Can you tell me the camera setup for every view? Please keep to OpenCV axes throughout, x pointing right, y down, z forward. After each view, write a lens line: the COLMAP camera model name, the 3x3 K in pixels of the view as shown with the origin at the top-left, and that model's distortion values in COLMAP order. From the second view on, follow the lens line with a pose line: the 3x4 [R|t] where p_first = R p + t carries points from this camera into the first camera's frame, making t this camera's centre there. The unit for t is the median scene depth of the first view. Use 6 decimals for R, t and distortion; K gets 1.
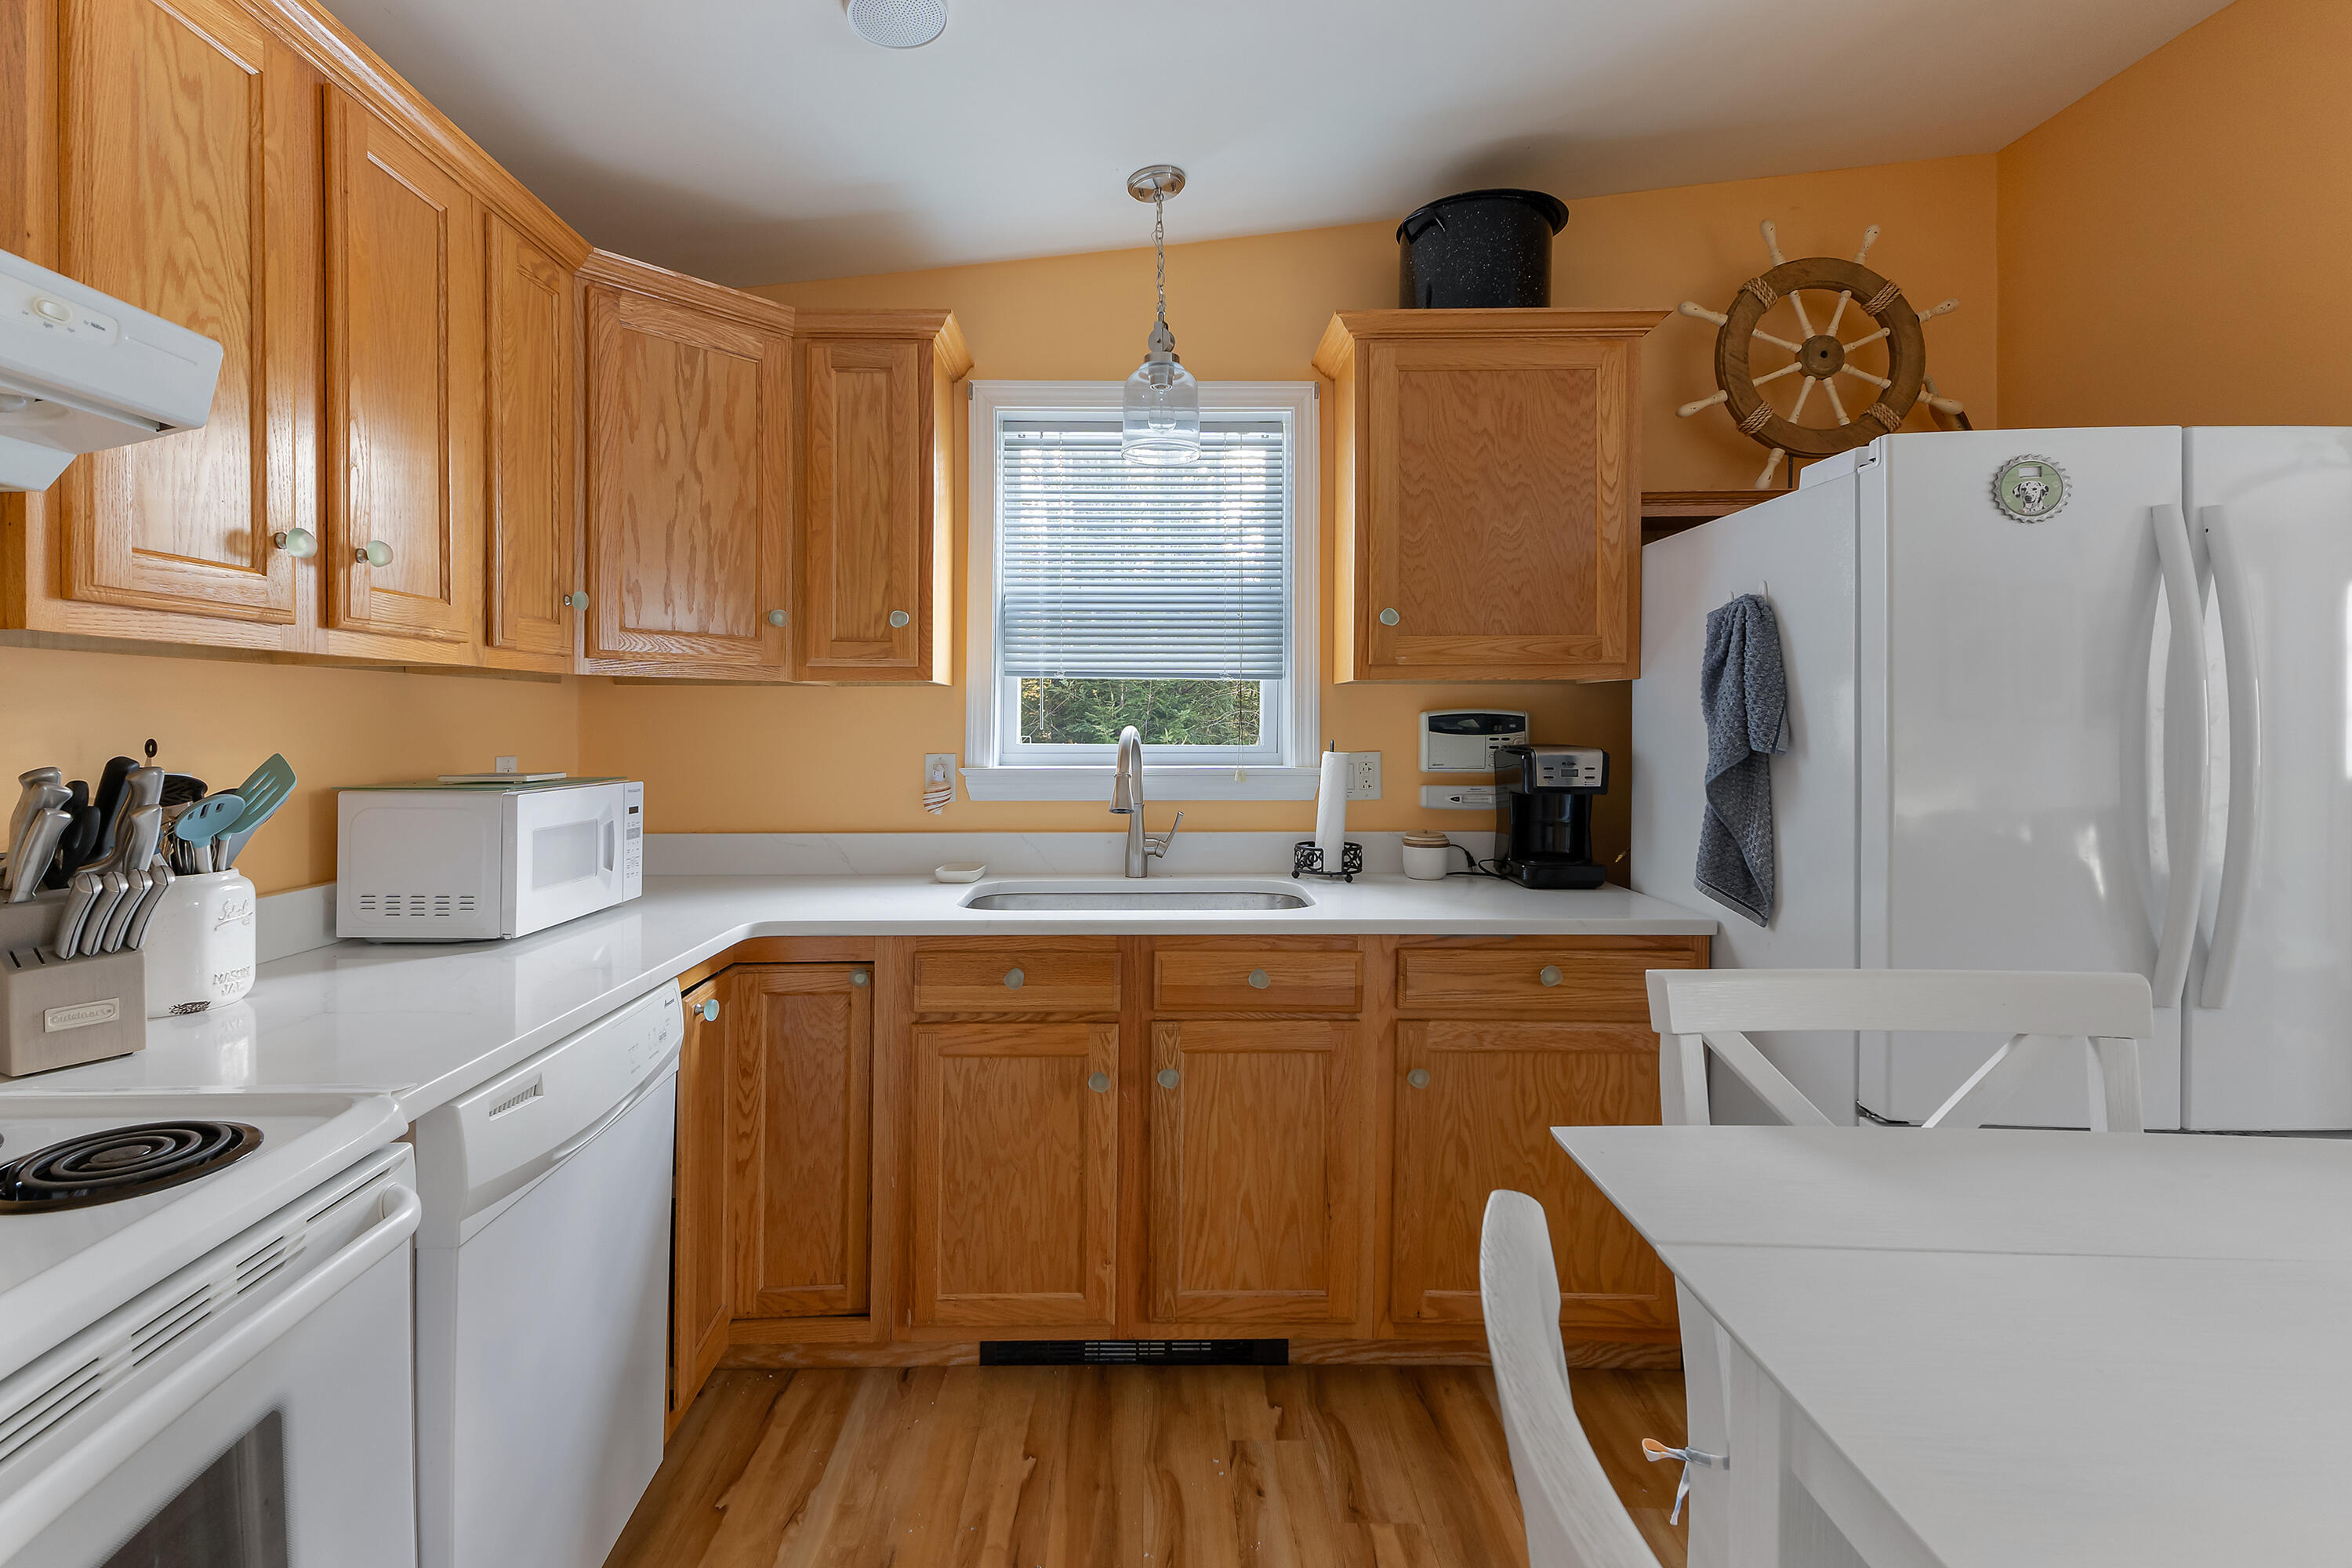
lens RADIAL K [[1082.1, 0, 1171.7], [0, 1082.1, 724.3], [0, 0, 1]] dist [0.036598, -0.007883]
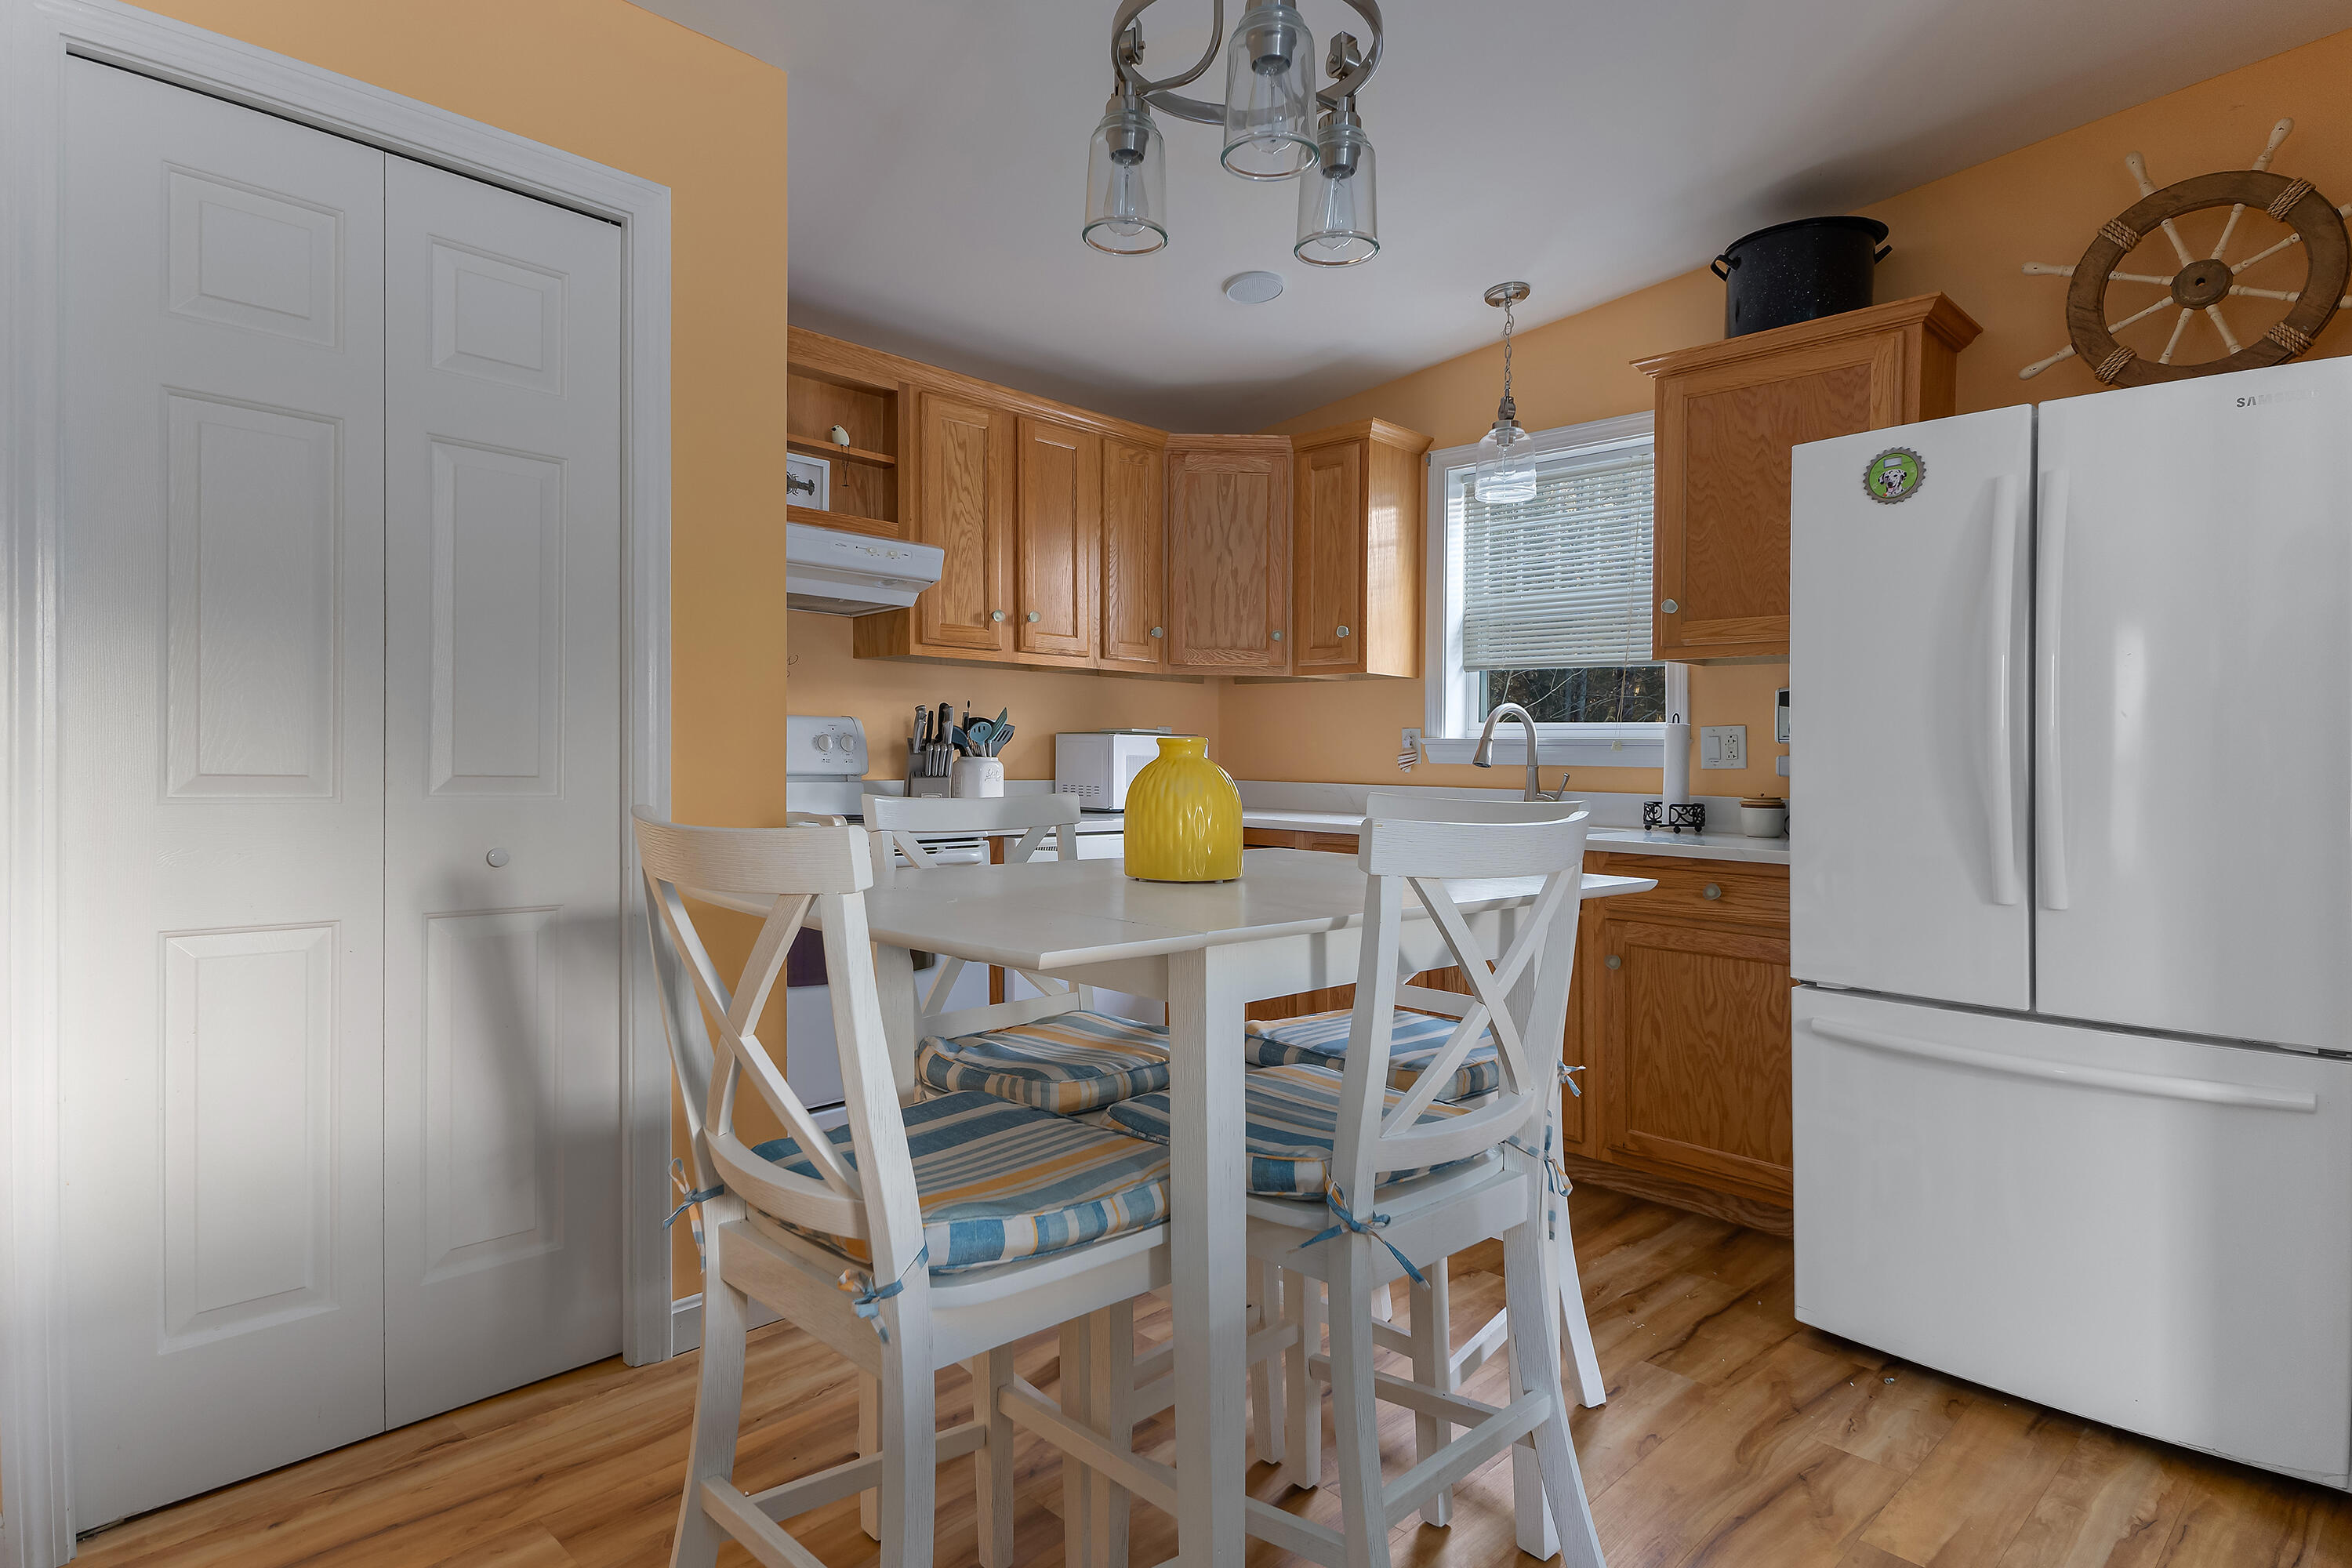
lens RADIAL K [[1322.4, 0, 1223.0], [0, 1322.4, 754.5], [0, 0, 1]] dist [0.039095, 0.001309]
pose [[0.717951, 0.008458, -0.696043, 0.895535], [-0.014713, 0.999887, -0.003026, 0.079116], [0.695939, 0.012414, 0.717994, -0.411705]]
